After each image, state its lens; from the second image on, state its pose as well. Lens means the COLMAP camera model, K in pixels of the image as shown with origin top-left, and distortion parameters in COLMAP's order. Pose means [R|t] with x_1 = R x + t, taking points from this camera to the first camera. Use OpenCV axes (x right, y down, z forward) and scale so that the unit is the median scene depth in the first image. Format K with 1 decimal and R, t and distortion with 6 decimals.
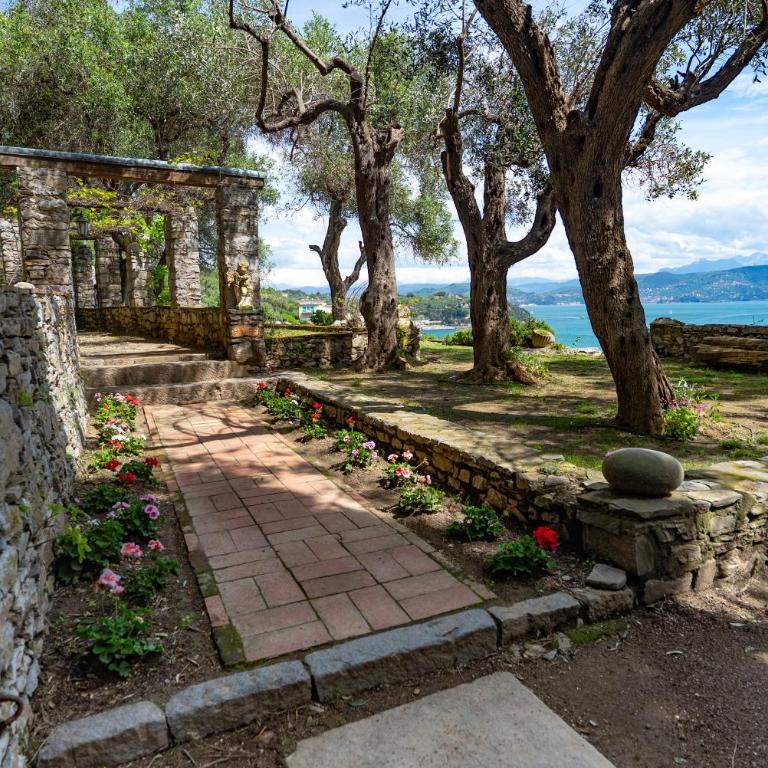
lens RADIAL K [[607.2, 0, 384.0], [0, 607.2, 384.0], [0, 0, 1]] dist [-0.003350, -0.000931]
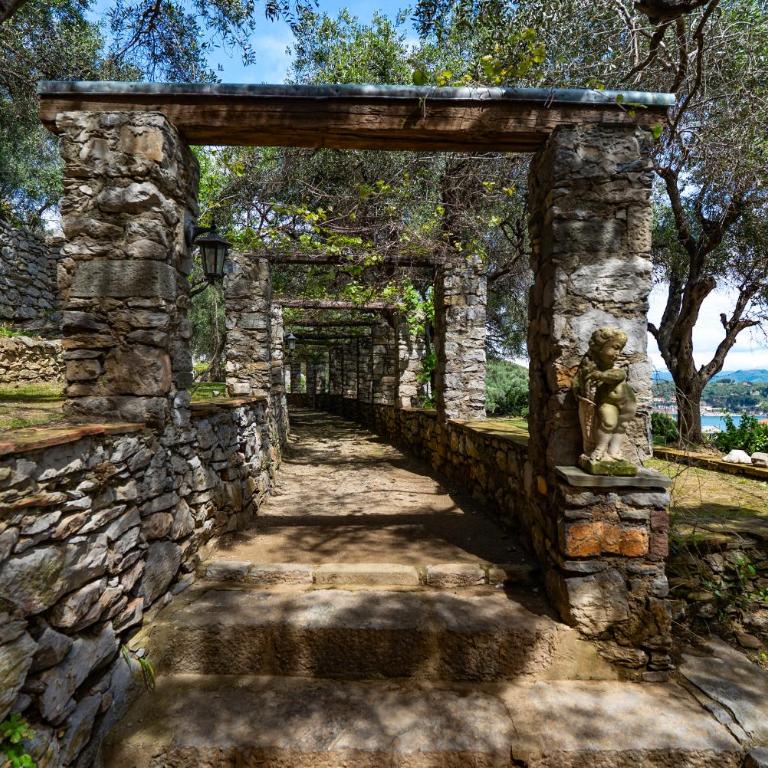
lens RADIAL K [[501.0, 0, 384.0], [0, 501.0, 384.0], [0, 0, 1]] dist [-0.005449, -0.000965]
pose [[0.878817, 0.012479, -0.476995, -0.153812], [-0.077052, 0.990250, -0.116055, -0.095502], [0.470896, 0.138745, 0.871210, 0.518166]]
